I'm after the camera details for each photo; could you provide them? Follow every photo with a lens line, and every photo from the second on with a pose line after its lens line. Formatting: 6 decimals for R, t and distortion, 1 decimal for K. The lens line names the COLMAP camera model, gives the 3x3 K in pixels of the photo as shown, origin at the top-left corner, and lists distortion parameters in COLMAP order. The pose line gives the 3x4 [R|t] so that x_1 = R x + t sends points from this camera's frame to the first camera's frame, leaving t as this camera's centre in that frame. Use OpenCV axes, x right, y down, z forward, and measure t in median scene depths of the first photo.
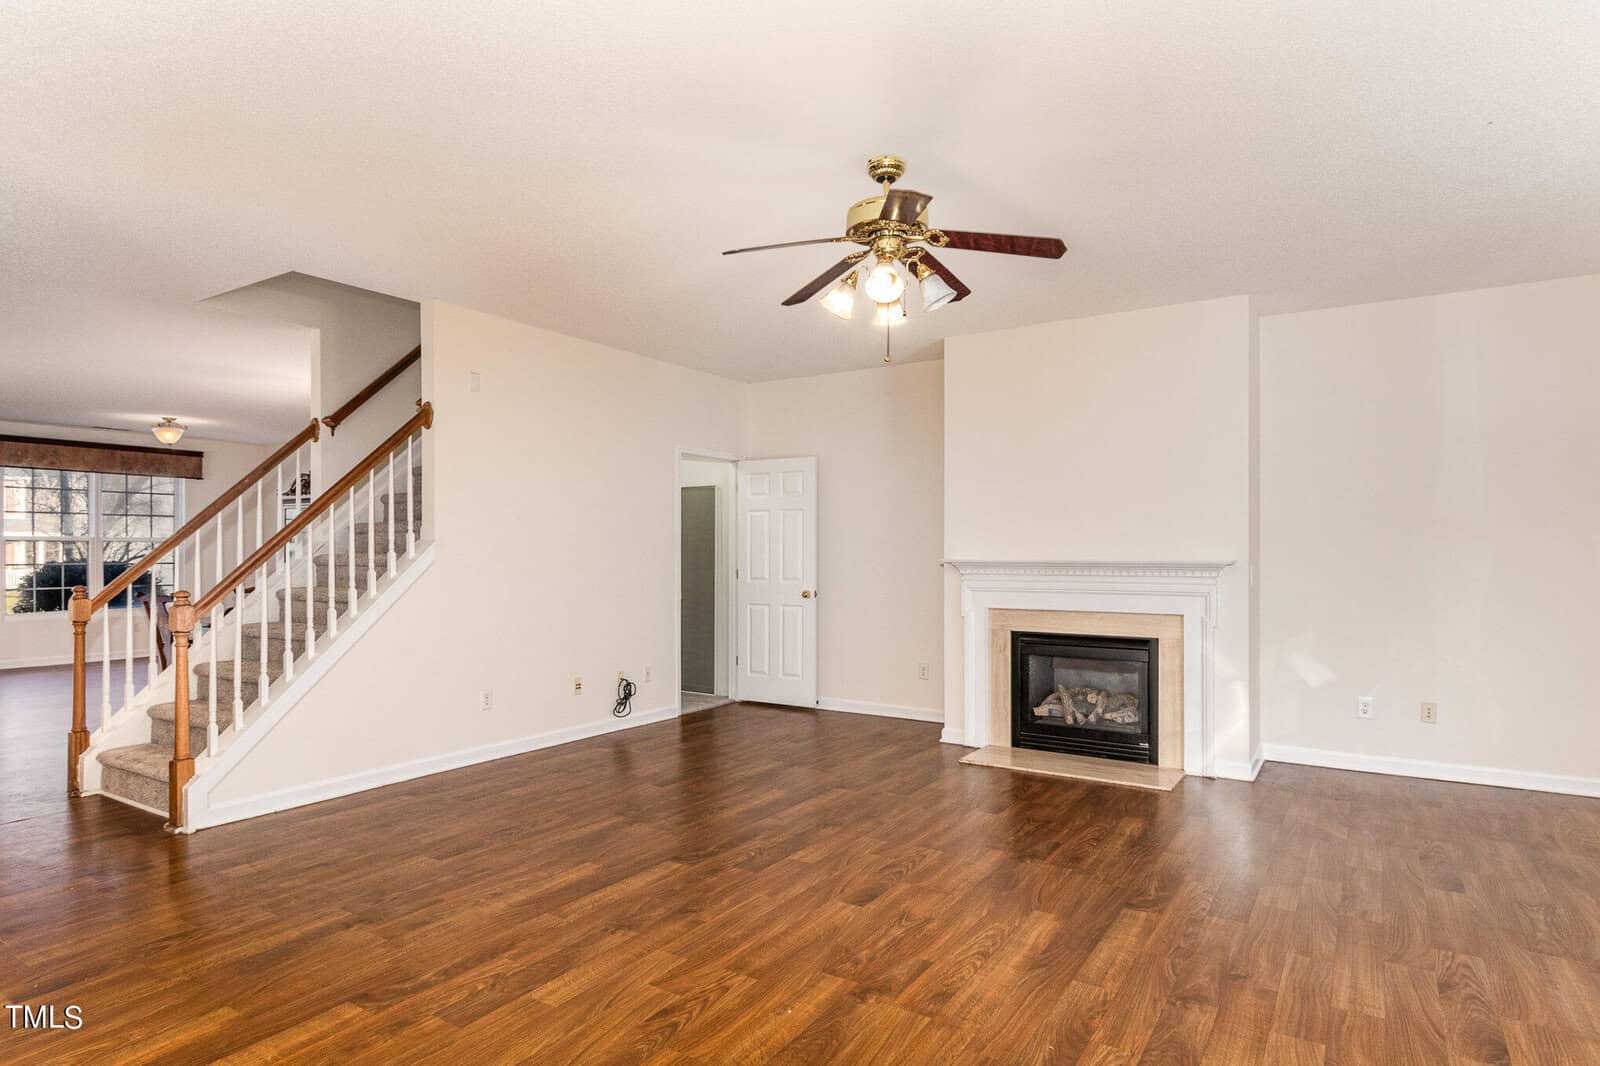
lens RADIAL K [[855.7, 0, 800.0], [0, 855.7, 533.0], [0, 0, 1]] dist [0.000826, 0.000056]
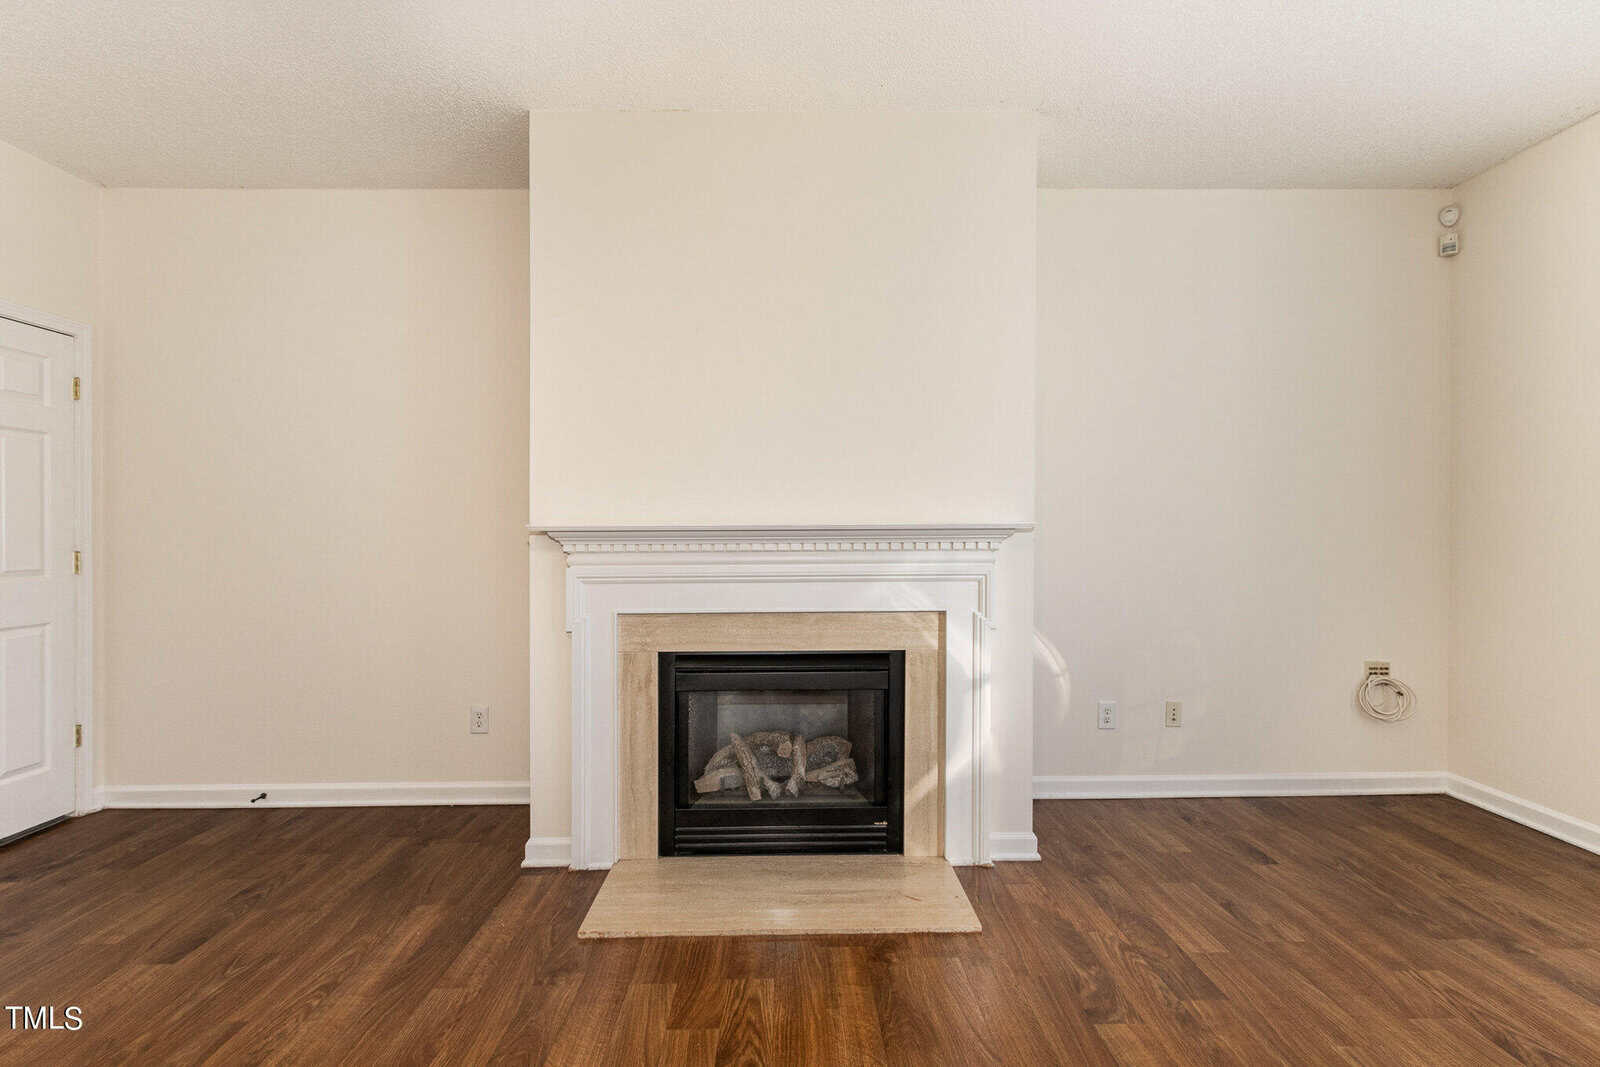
lens RADIAL K [[709.3, 0, 802.0], [0, 709.3, 551.5], [0, 0, 1]] dist [-0.000678, -0.000278]
pose [[0.839027, -0.013934, 0.543912, 0.076824], [-0.007427, 0.999286, 0.037056, 0.031936], [-0.544039, -0.035130, 0.838324, 0.579721]]
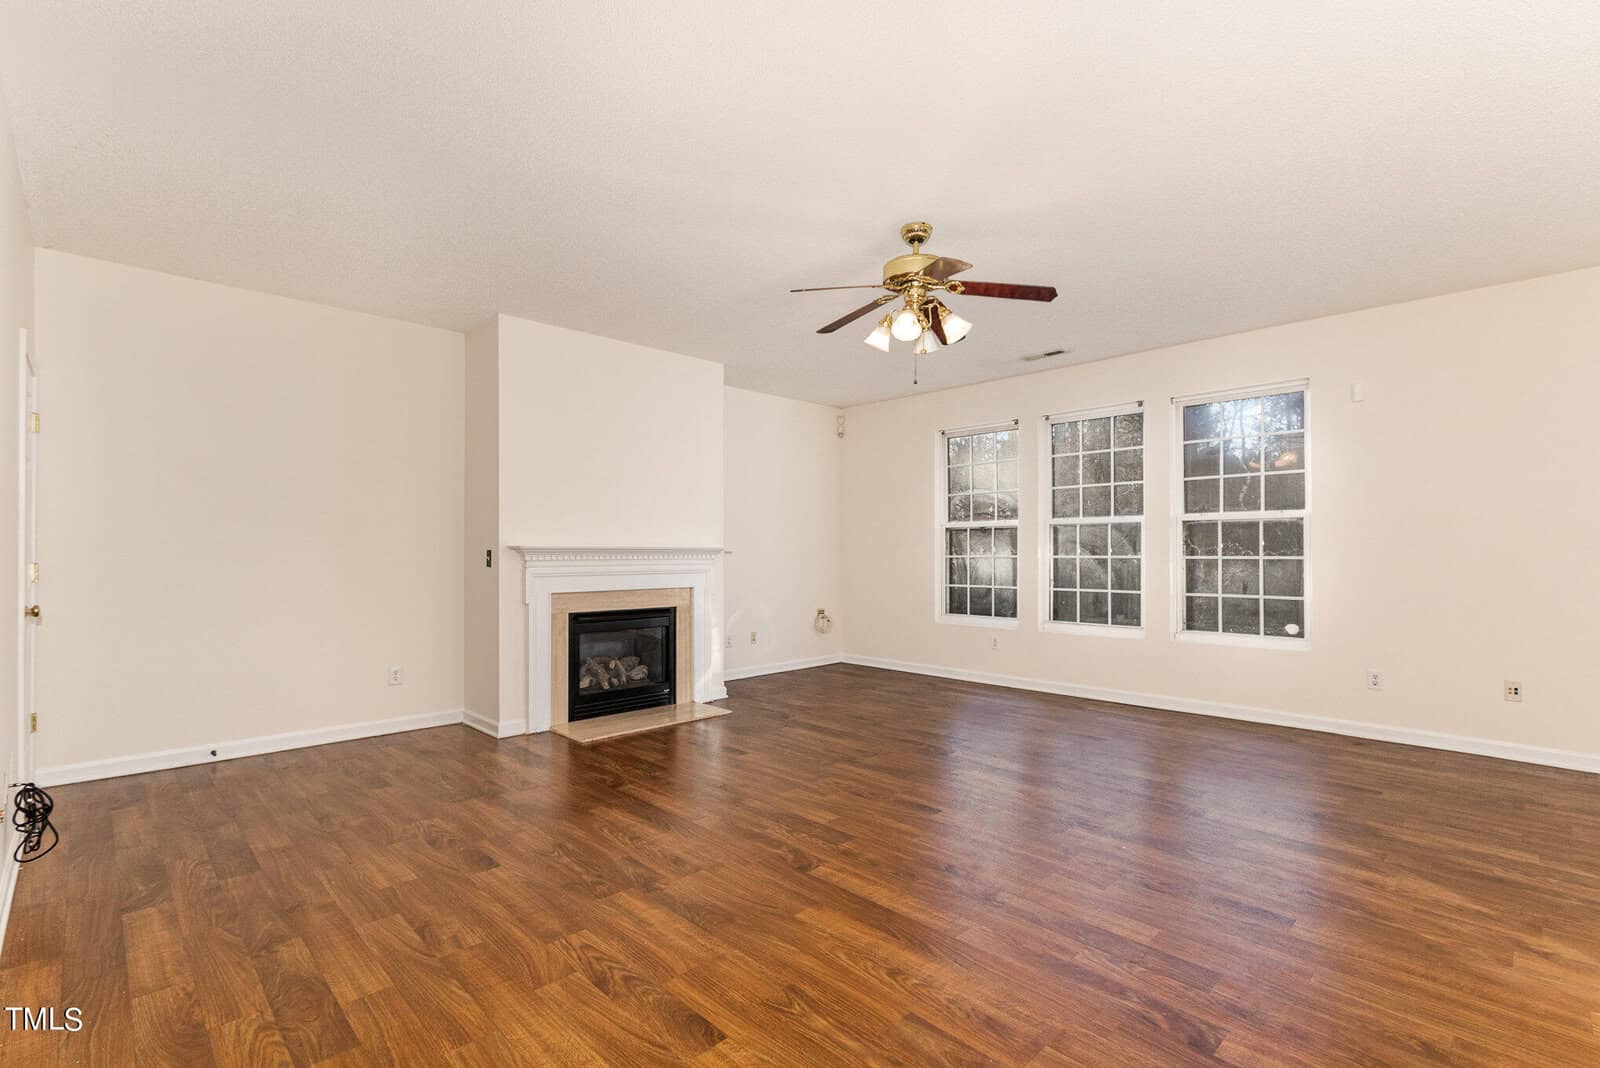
lens RADIAL K [[714.4, 0, 792.8], [0, 714.4, 509.0], [0, 0, 1]] dist [0.002323, 0.000687]
pose [[0.245069, 0.057036, 0.967827, -0.571103], [-0.022210, 0.998336, -0.053210, 0.027328], [-0.969251, -0.008455, 0.245928, 0.527622]]
